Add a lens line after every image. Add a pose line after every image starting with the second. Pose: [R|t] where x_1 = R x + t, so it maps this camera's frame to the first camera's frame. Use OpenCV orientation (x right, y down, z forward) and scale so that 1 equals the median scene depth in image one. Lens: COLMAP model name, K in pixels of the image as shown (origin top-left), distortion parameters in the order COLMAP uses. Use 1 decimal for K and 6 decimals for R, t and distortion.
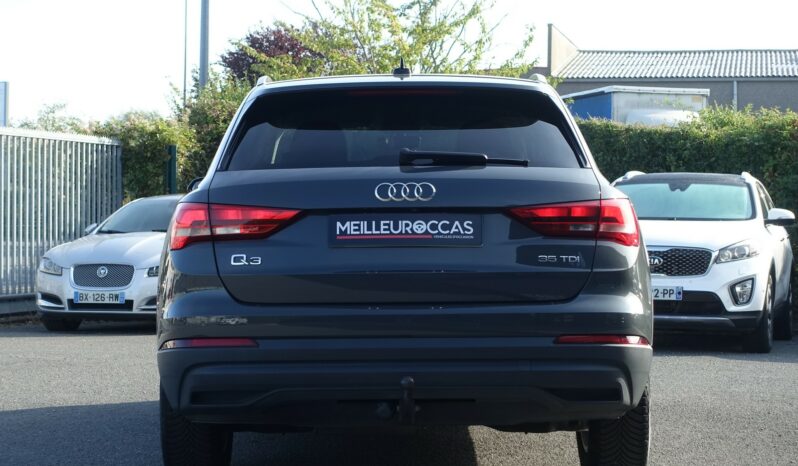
lens RADIAL K [[1841.6, 0, 399.0], [0, 1841.6, 233.0], [0, 0, 1]] dist [0.016147, 0.022427]
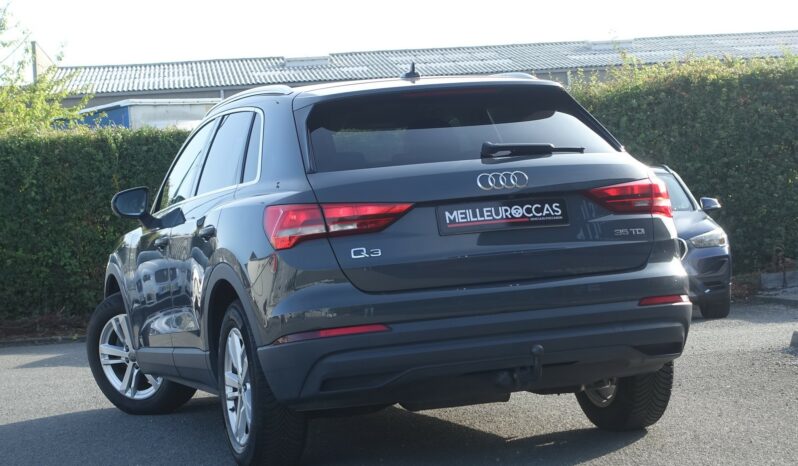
lens RADIAL K [[1841.6, 0, 399.0], [0, 1841.6, 233.0], [0, 0, 1]] dist [0.016147, 0.022427]
pose [[0.946289, -0.068304, 0.316023, -0.404420], [0.070842, 0.997482, 0.003466, 0.000790], [-0.315464, 0.019108, 0.948745, -0.029218]]
